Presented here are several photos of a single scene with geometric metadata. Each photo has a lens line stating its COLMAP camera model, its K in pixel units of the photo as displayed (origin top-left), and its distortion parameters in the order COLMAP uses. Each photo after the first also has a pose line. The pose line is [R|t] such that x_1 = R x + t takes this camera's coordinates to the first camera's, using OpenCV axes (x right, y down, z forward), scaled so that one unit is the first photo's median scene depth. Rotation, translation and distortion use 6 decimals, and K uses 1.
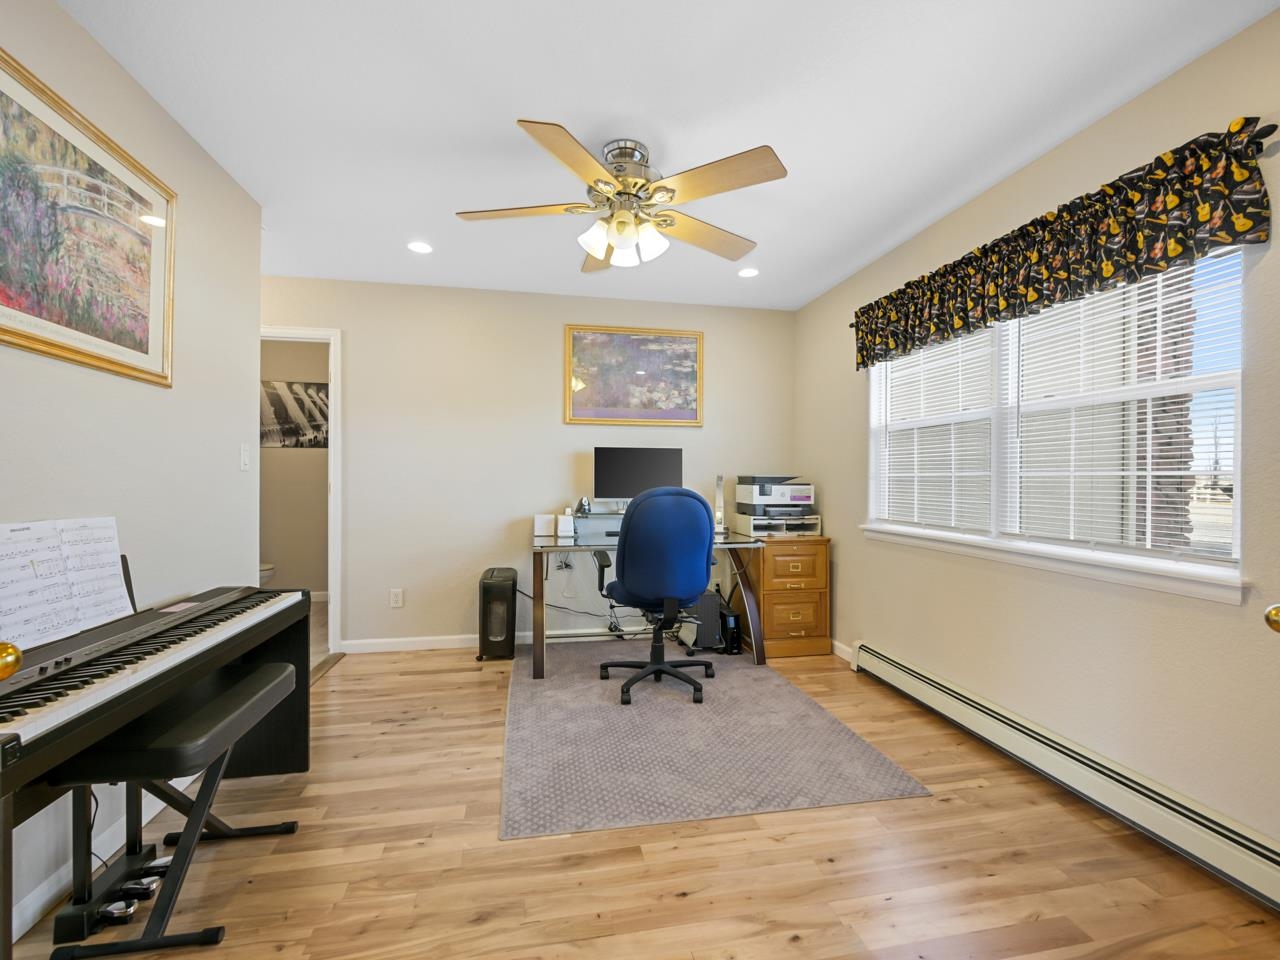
lens RADIAL K [[567.2, 0, 642.8], [0, 567.2, 474.5], [0, 0, 1]] dist [0.000669, -0.000004]
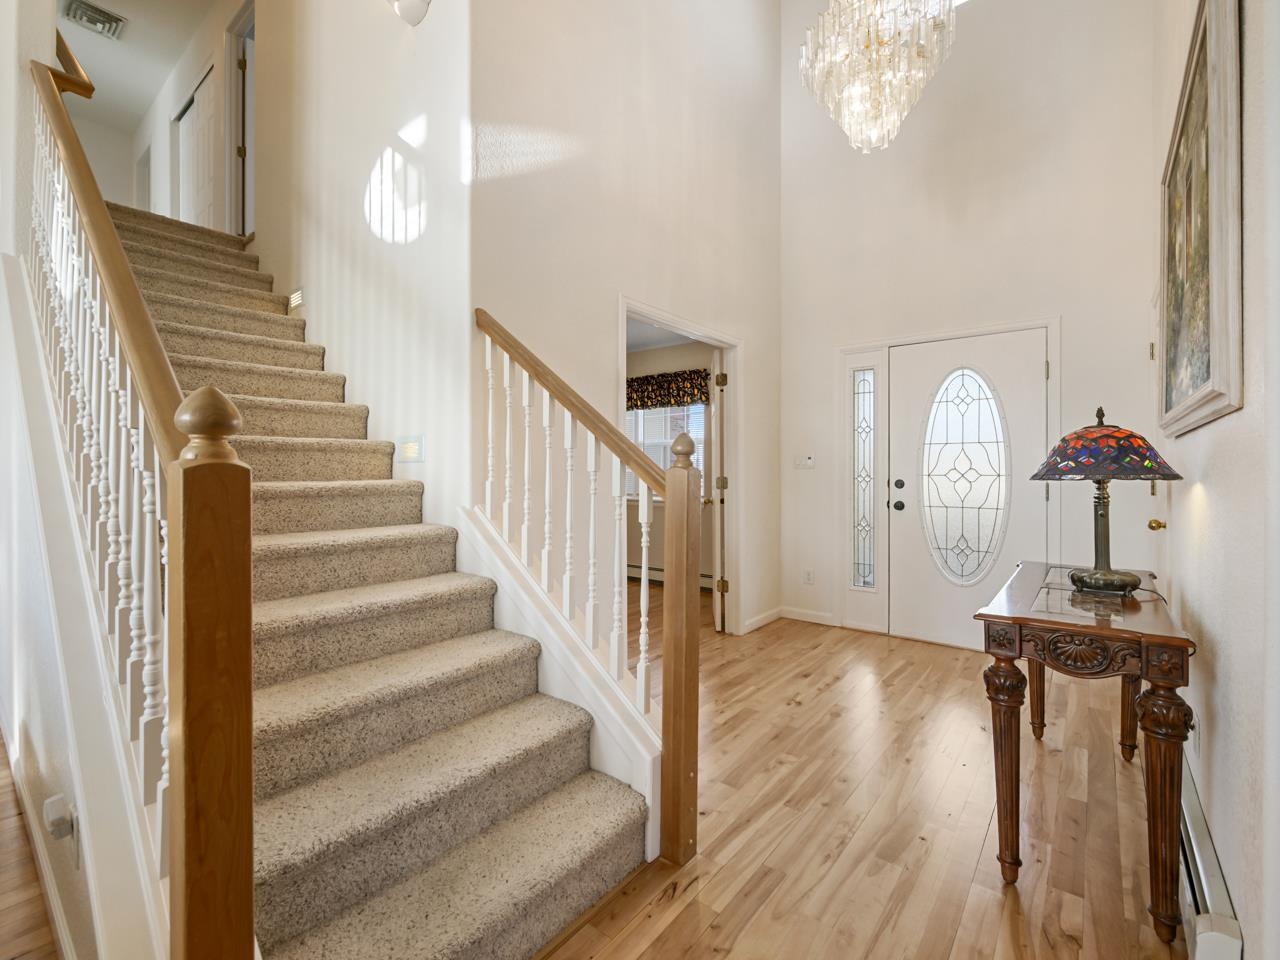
lens RADIAL K [[567.2, 0, 642.8], [0, 567.2, 474.5], [0, 0, 1]] dist [0.000669, -0.000004]
pose [[0.770212, -0.008160, 0.637736, -1.190085], [-0.000275, 0.999914, 0.013127, -0.018224], [-0.637788, -0.010286, 0.770144, -1.183169]]
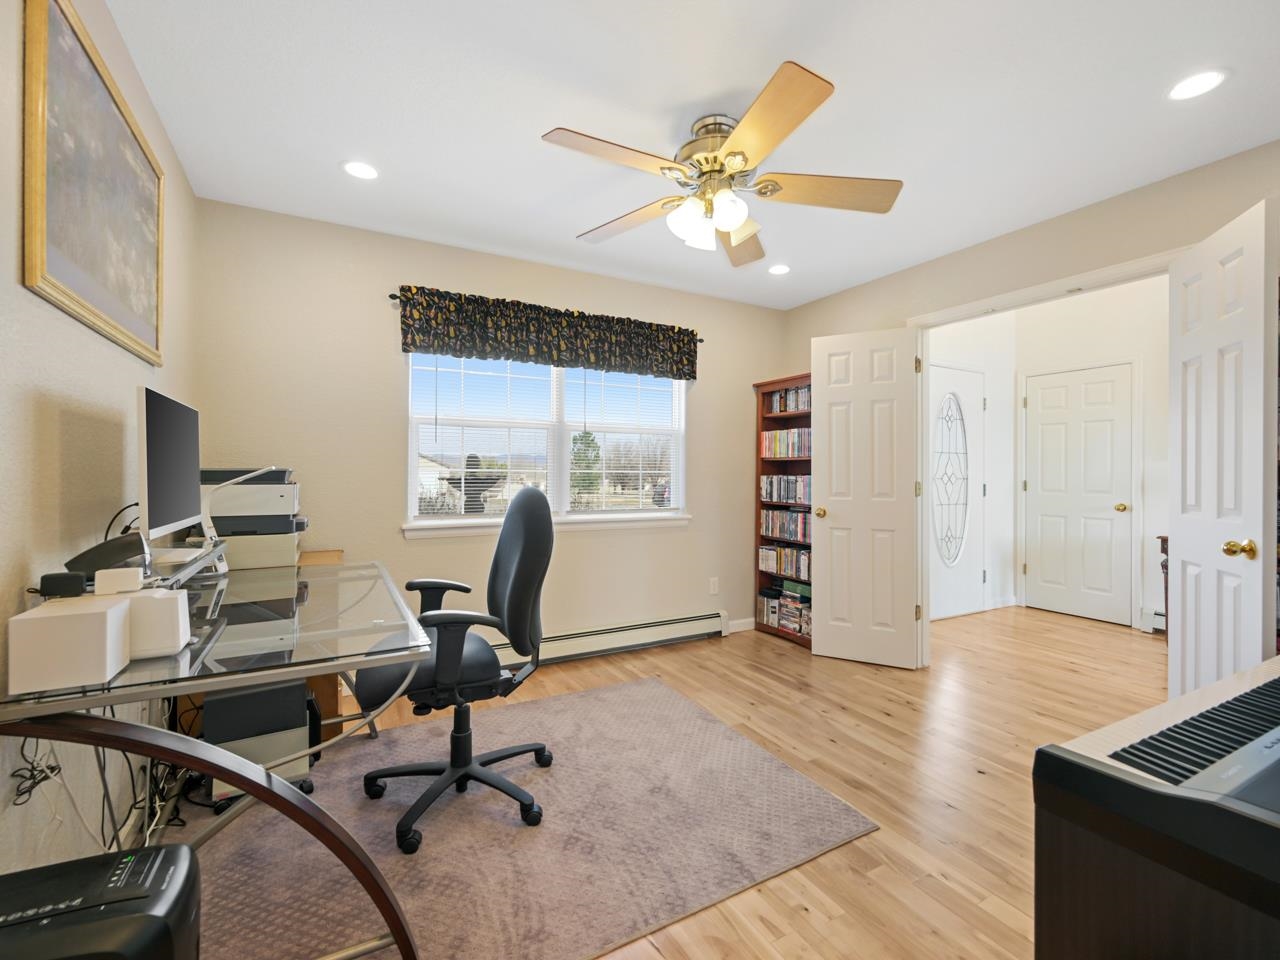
lens RADIAL K [[567.2, 0, 642.8], [0, 567.2, 474.5], [0, 0, 1]] dist [0.000669, -0.000004]
pose [[-0.298416, -0.004990, 0.954423, -1.030827], [-0.011623, 0.999931, 0.001594, 0.004225], [-0.954365, -0.010618, -0.298453, 1.609448]]
